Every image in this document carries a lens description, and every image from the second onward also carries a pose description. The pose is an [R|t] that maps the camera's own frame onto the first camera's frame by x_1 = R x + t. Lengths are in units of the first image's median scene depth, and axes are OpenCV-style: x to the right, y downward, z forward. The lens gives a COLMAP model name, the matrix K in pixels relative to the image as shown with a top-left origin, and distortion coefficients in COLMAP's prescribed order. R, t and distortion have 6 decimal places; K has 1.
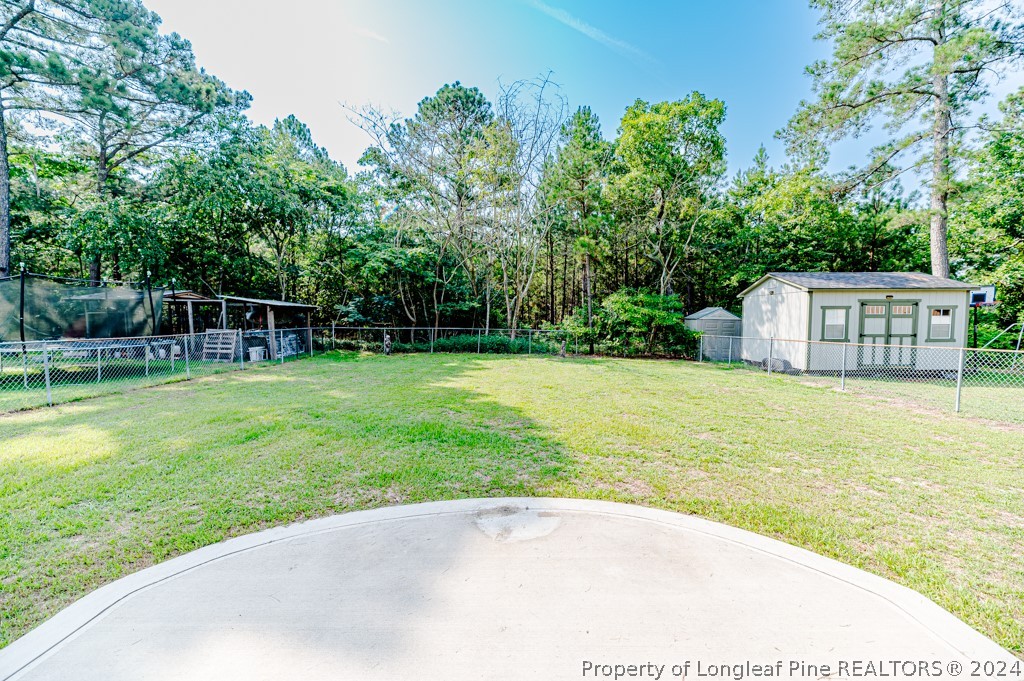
lens RADIAL K [[413.9, 0, 511.2], [0, 413.9, 339.5], [0, 0, 1]] dist [0.011021, -0.003027]
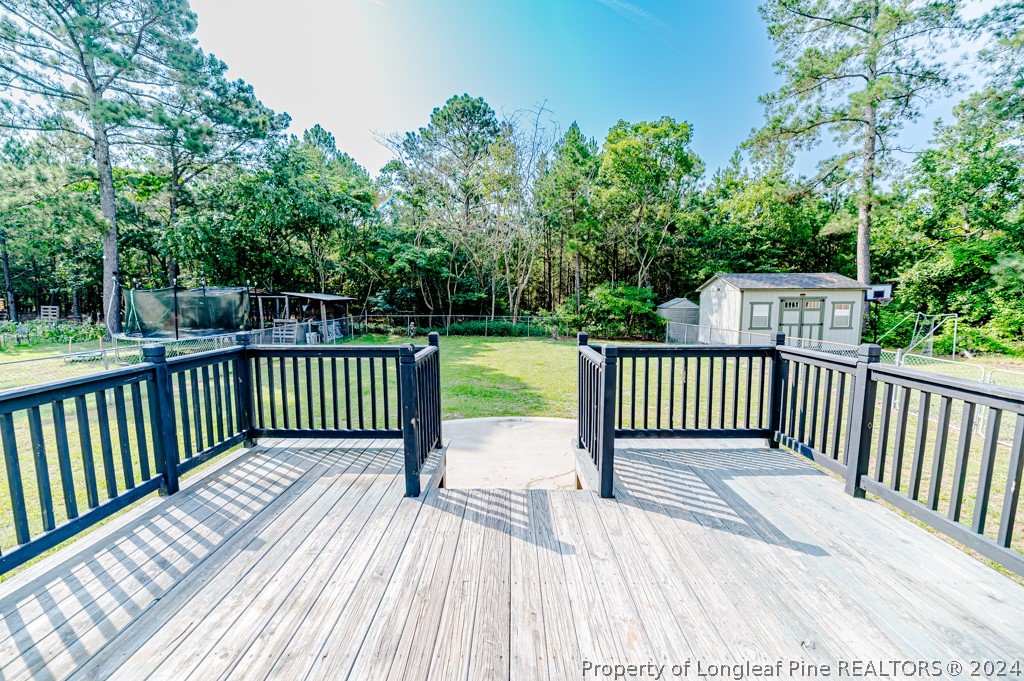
lens RADIAL K [[404.2, 0, 510.3], [0, 404.2, 340.5], [0, 0, 1]] dist [0.022048, -0.005963]
pose [[0.999977, -0.001867, -0.006592, -0.000189], [0.002239, 0.998386, 0.056756, -0.021893], [0.006475, -0.056769, 0.998366, -0.185769]]
